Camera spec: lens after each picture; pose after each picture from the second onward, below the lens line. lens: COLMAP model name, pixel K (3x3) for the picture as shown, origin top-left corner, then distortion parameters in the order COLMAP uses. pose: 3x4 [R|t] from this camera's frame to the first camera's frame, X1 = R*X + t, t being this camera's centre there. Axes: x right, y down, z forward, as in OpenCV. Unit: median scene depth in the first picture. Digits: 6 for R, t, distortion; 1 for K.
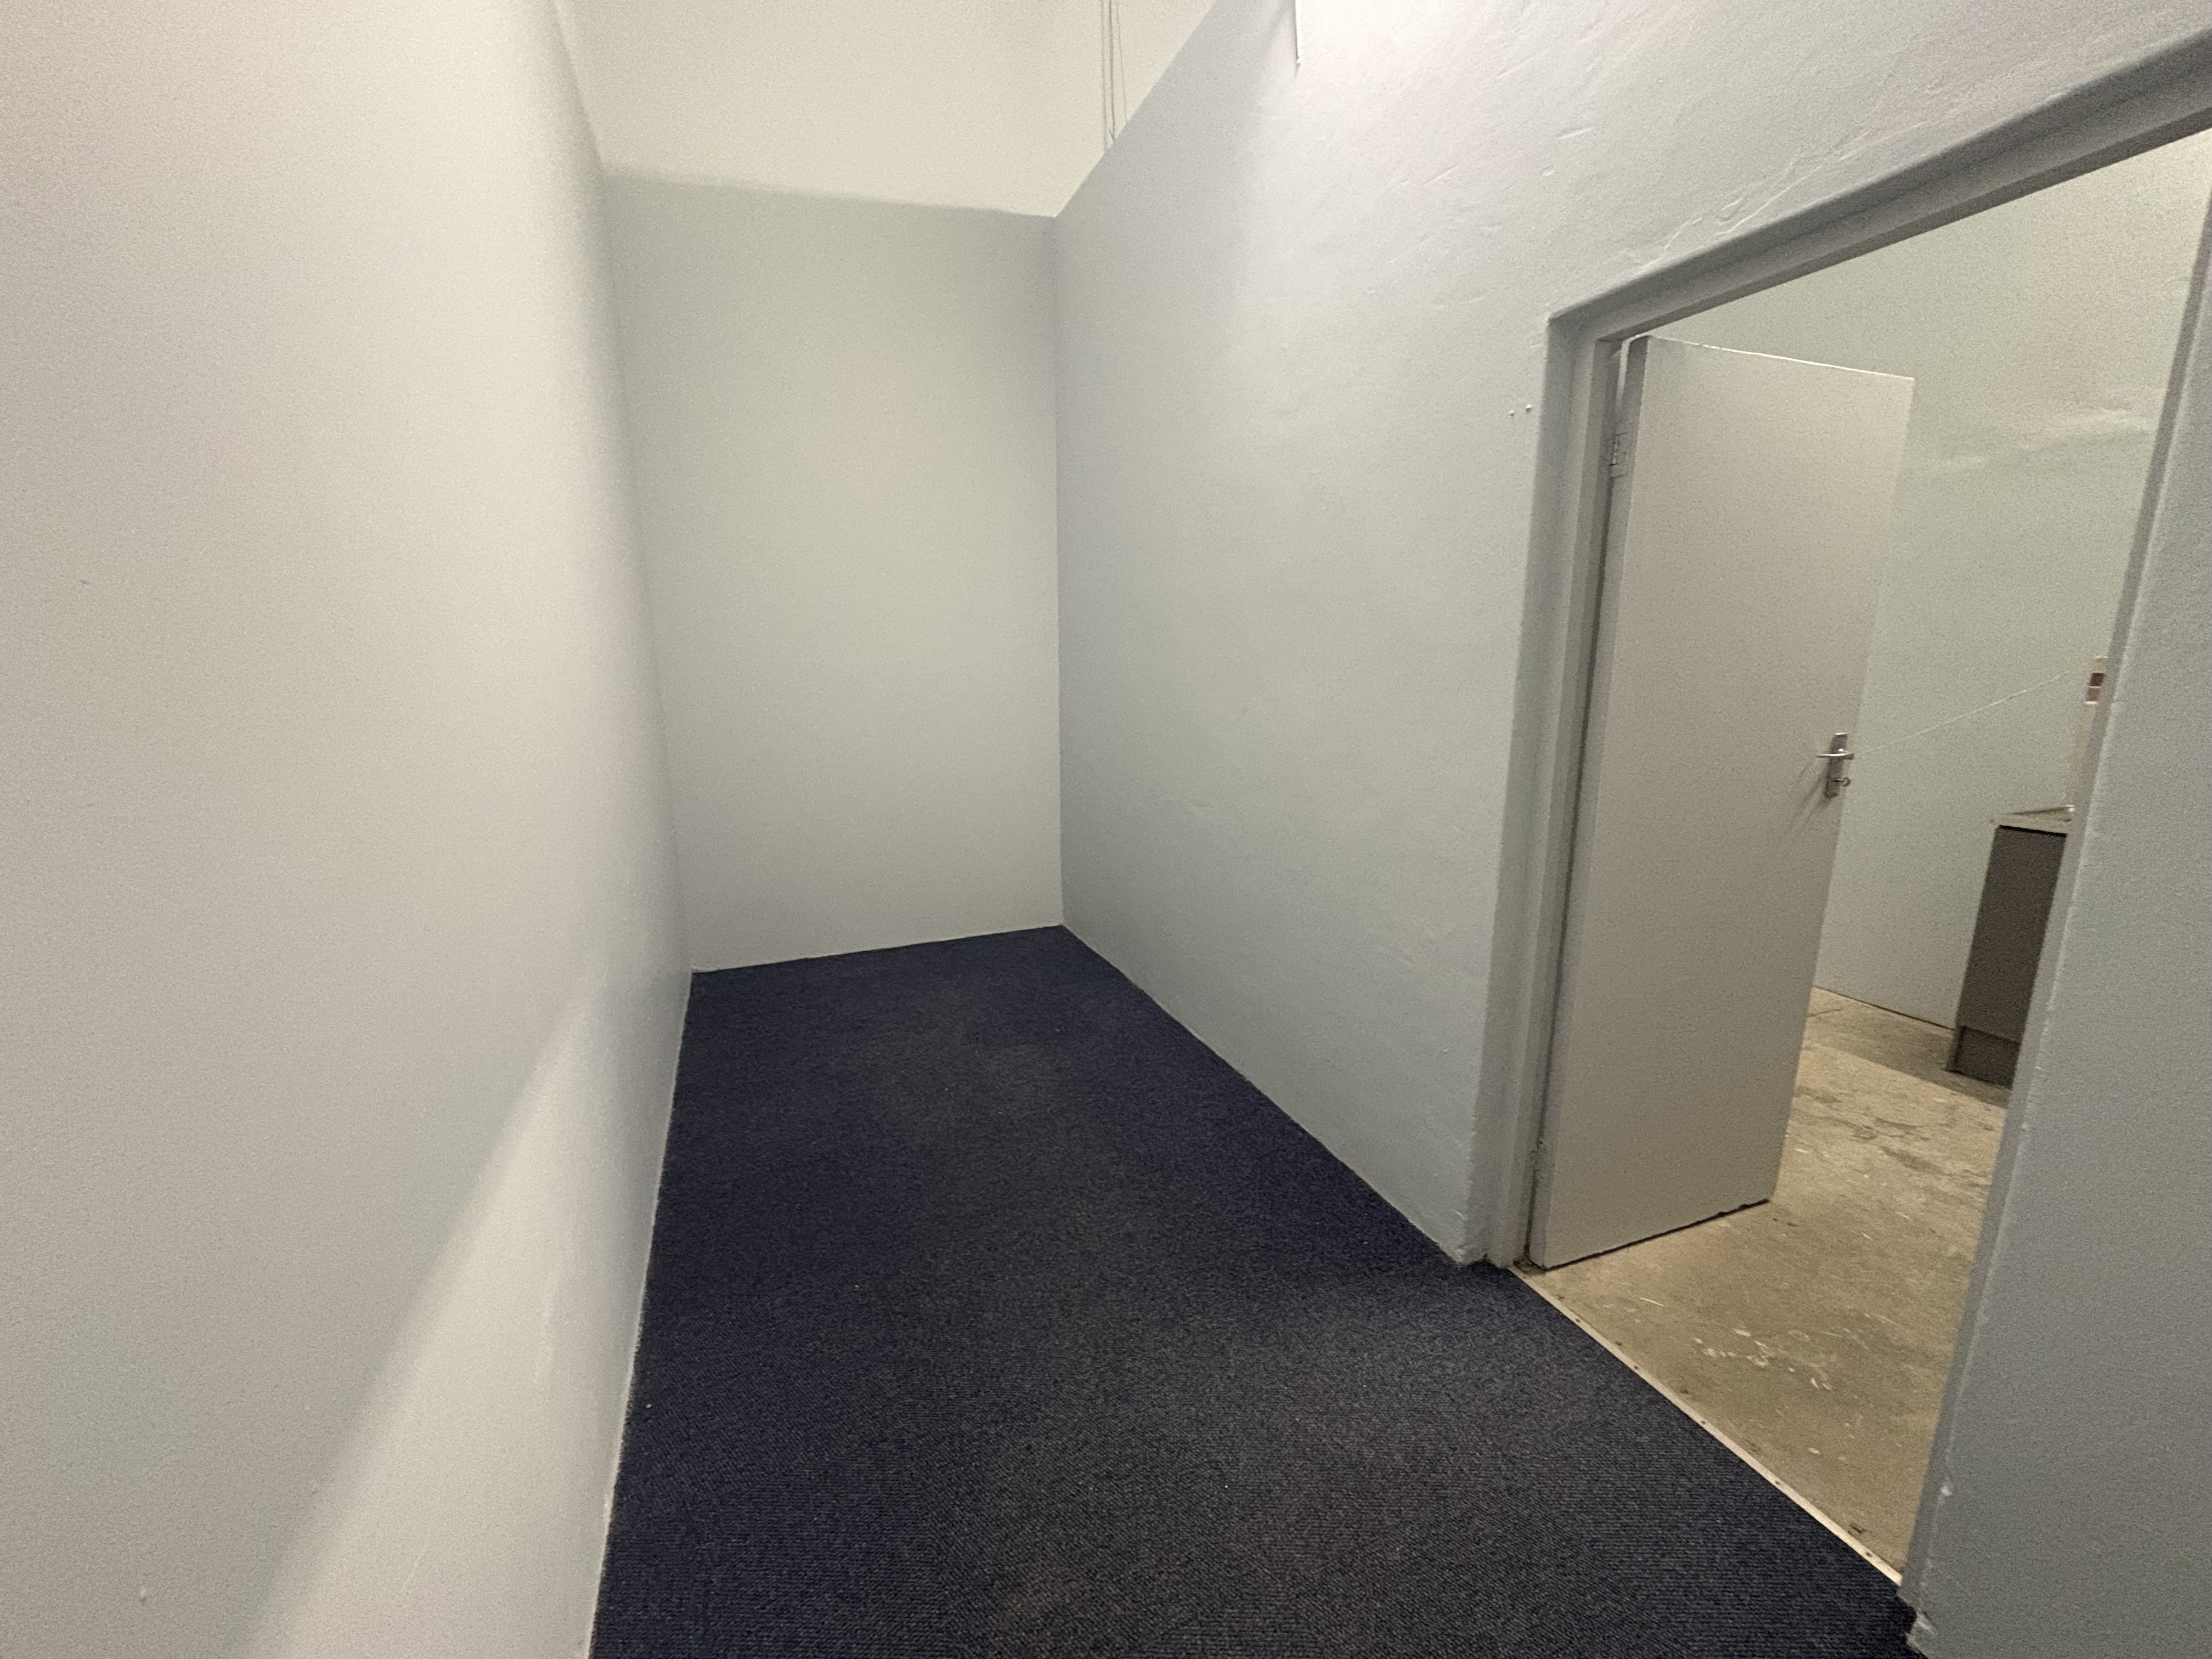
lens RADIAL K [[877.6, 0, 1087.3], [0, 877.6, 821.1], [0, 0, 1]] dist [-0.000869, 0.000403]
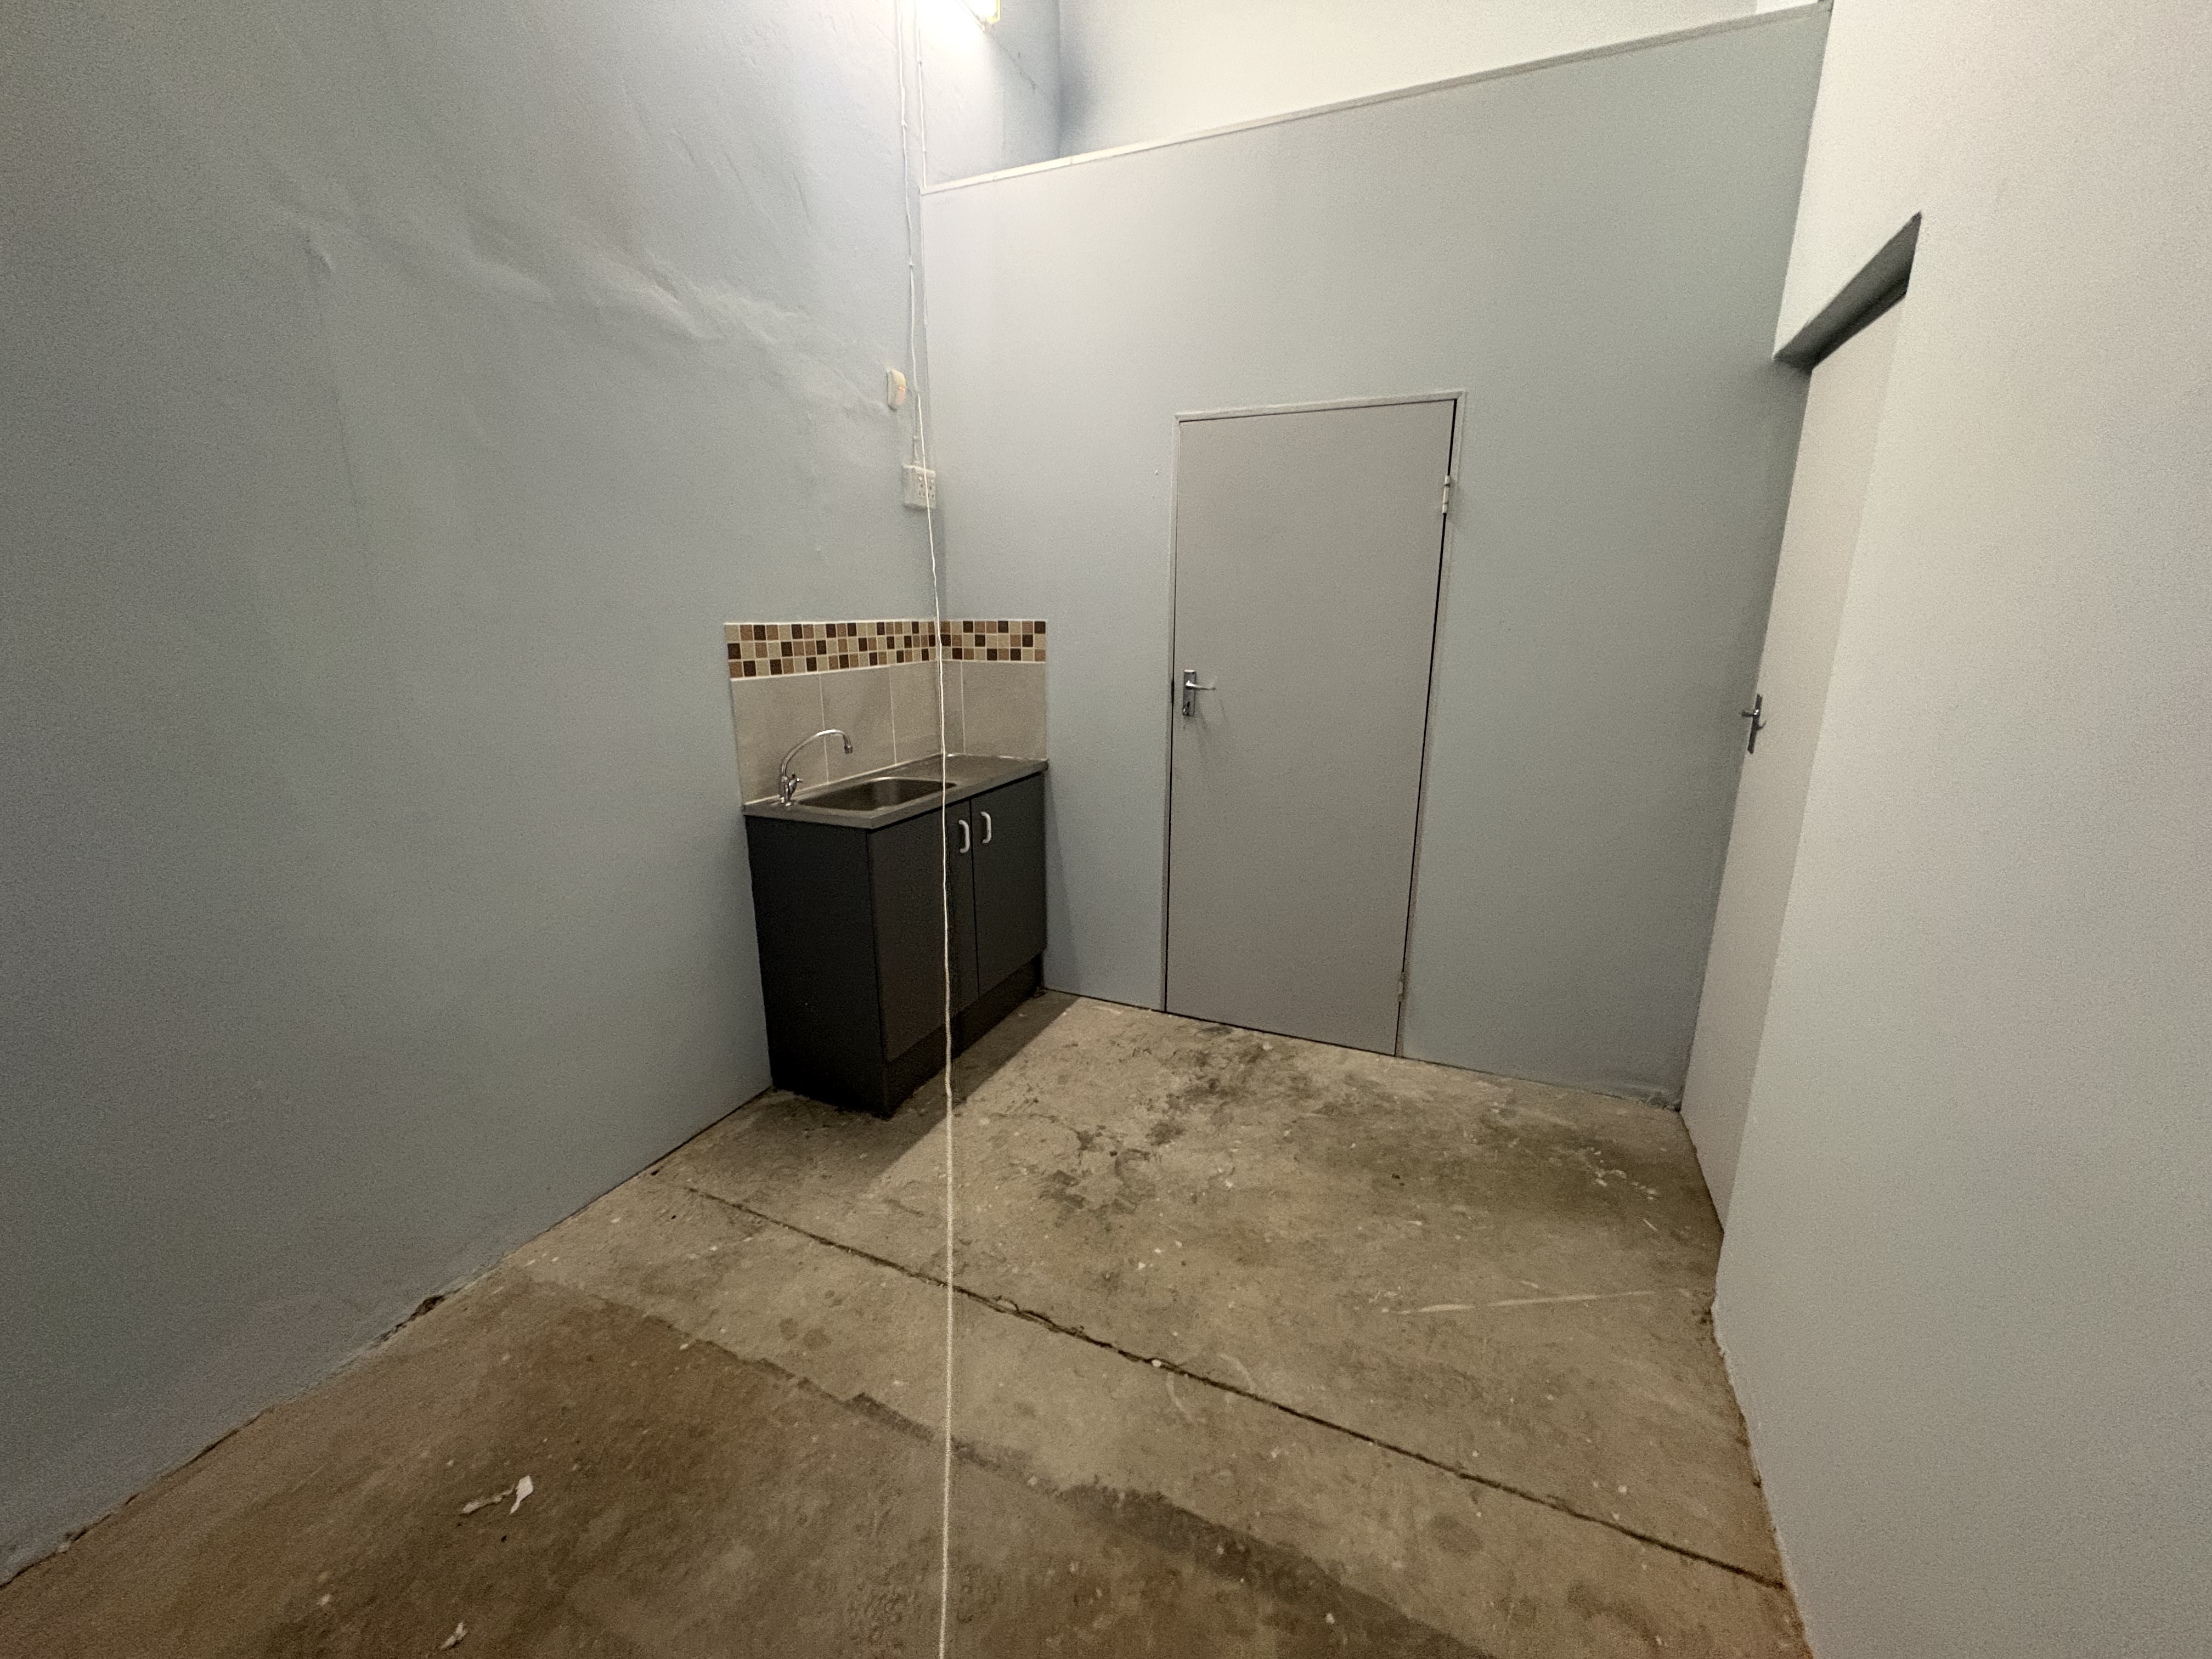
lens RADIAL K [[877.6, 0, 1113.0], [0, 877.6, 819.4], [0, 0, 1]] dist [-0.000869, 0.000403]
pose [[-0.708680, -0.153925, 0.688534, 0.316929], [0.138982, 0.926332, 0.350134, -0.261228], [-0.691705, 0.343826, -0.635080, 1.378964]]
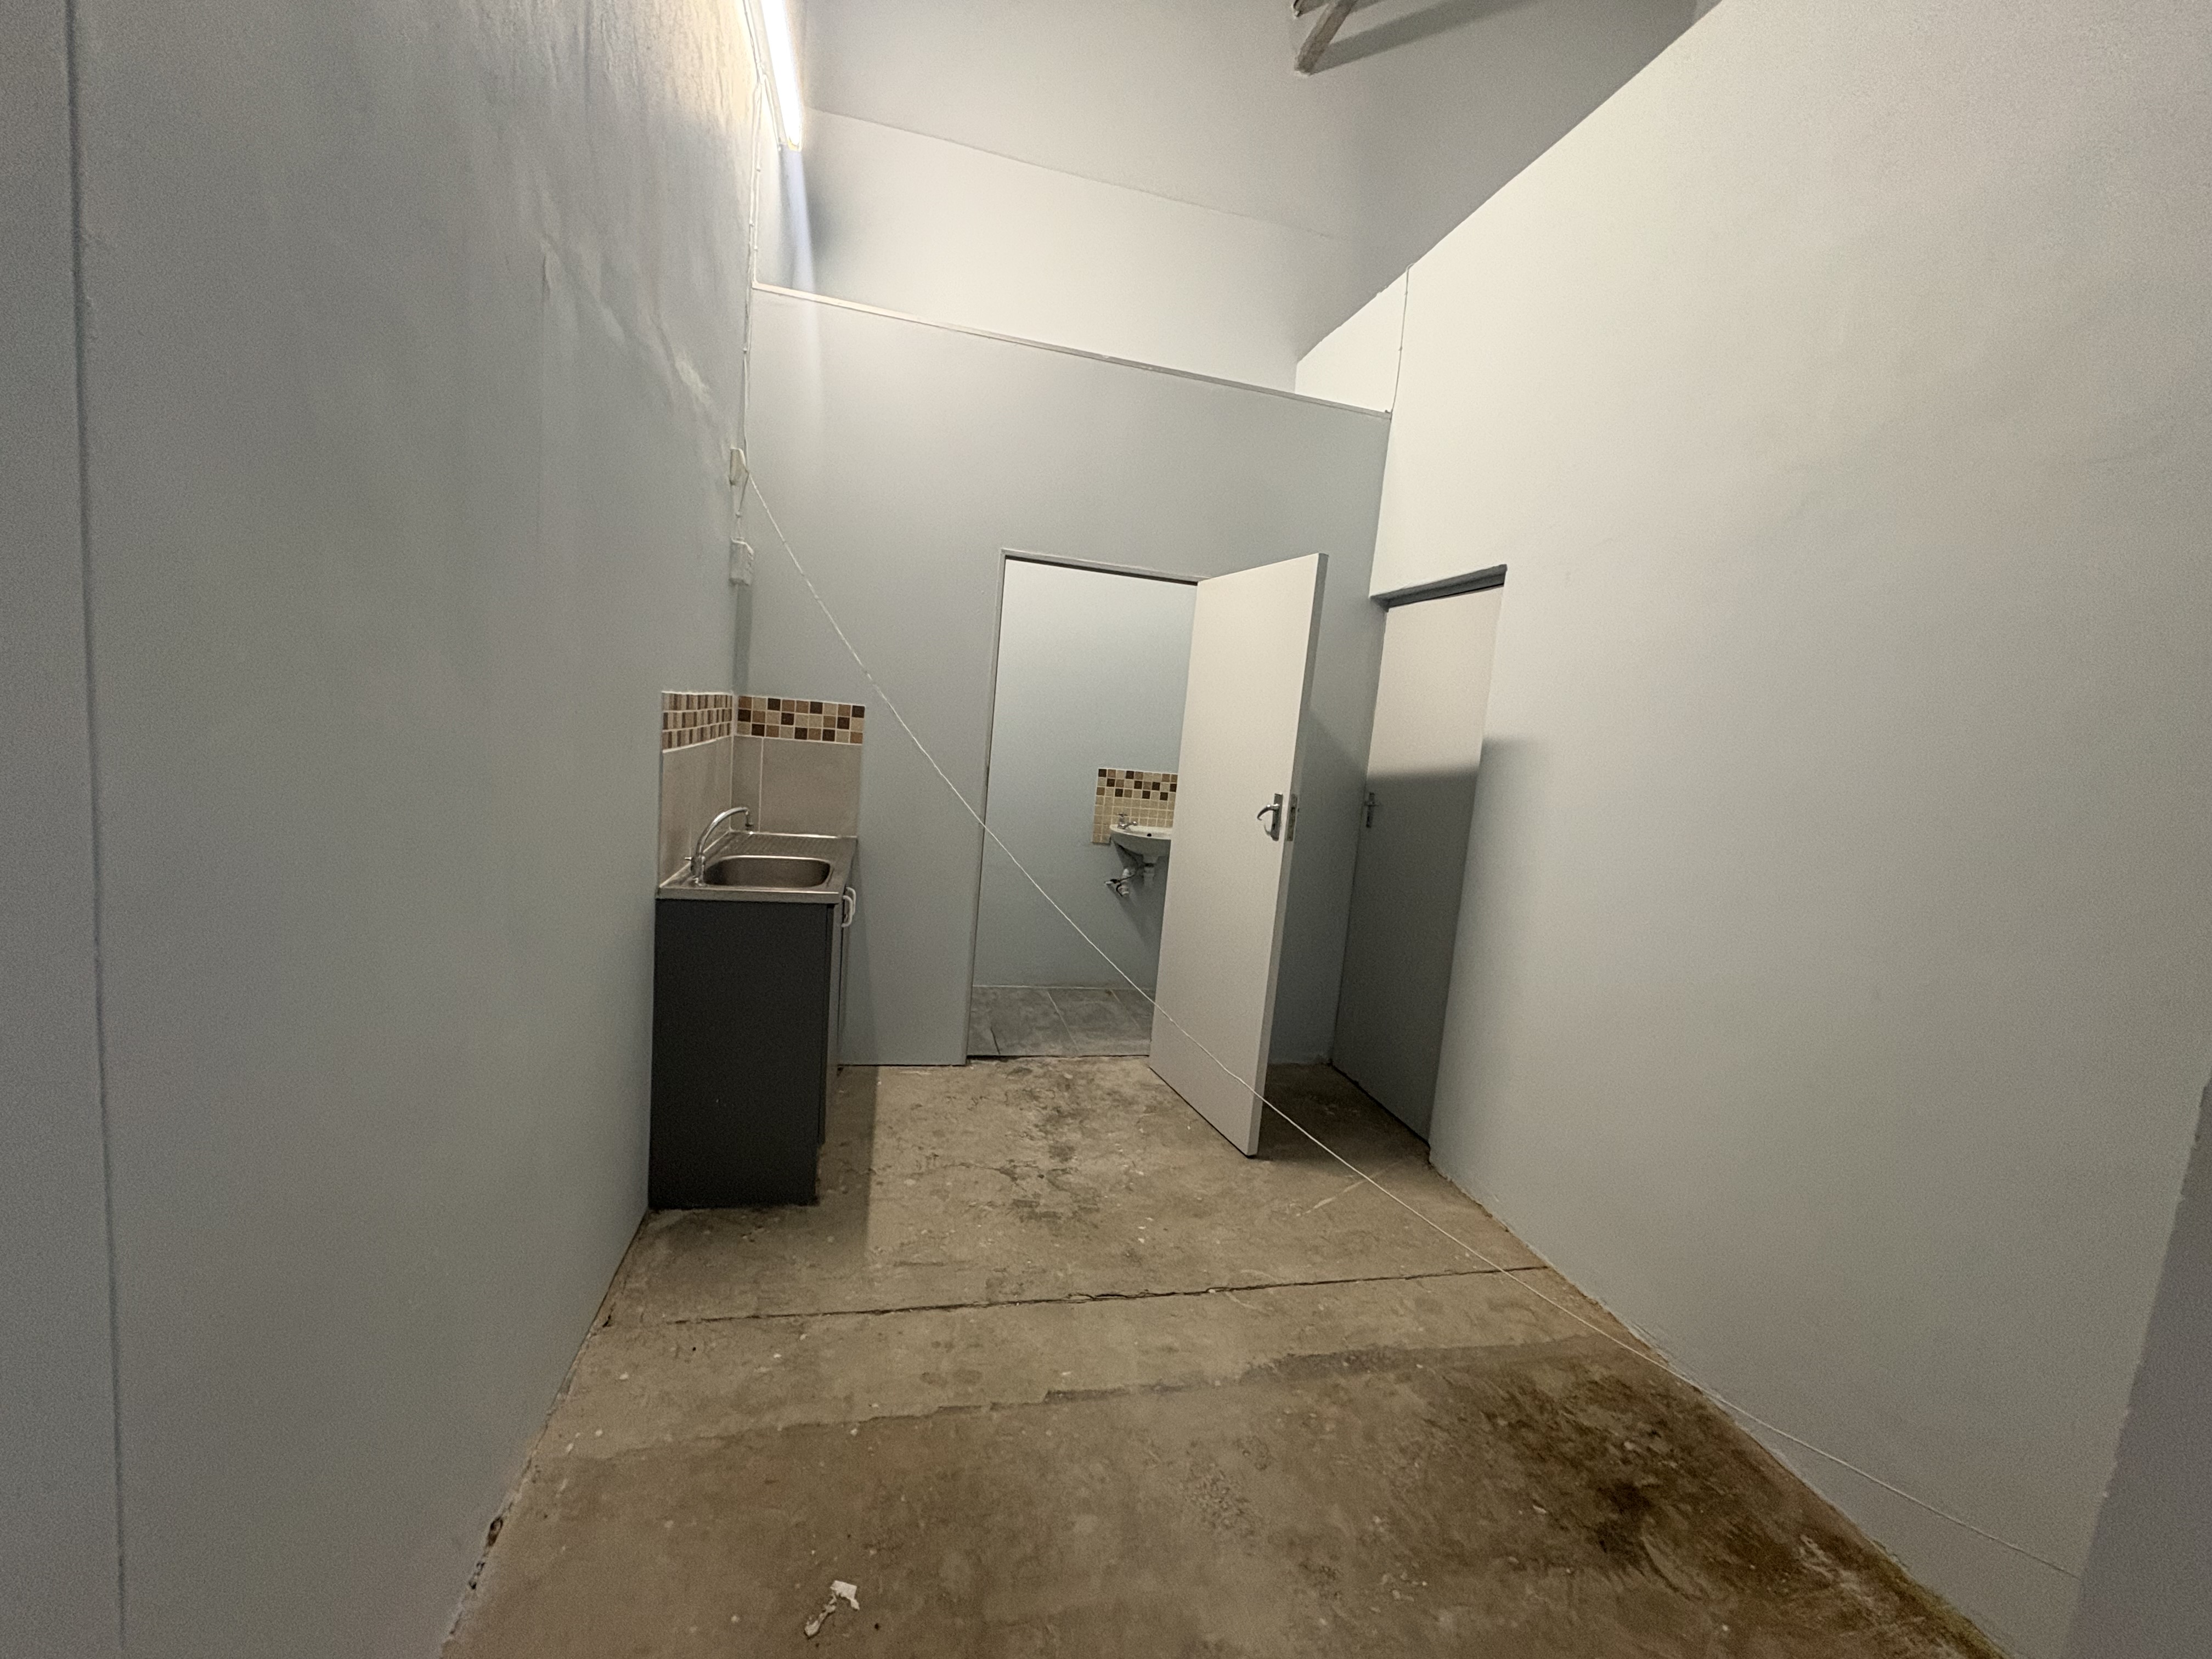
lens RADIAL K [[877.6, 0, 1111.1], [0, 877.6, 816.5], [0, 0, 1]] dist [-0.000869, 0.000403]
pose [[-0.987376, -0.094498, 0.127118, 0.686173], [-0.054094, 0.955464, 0.290106, -0.334362], [-0.148871, 0.279567, -0.948514, 1.751822]]
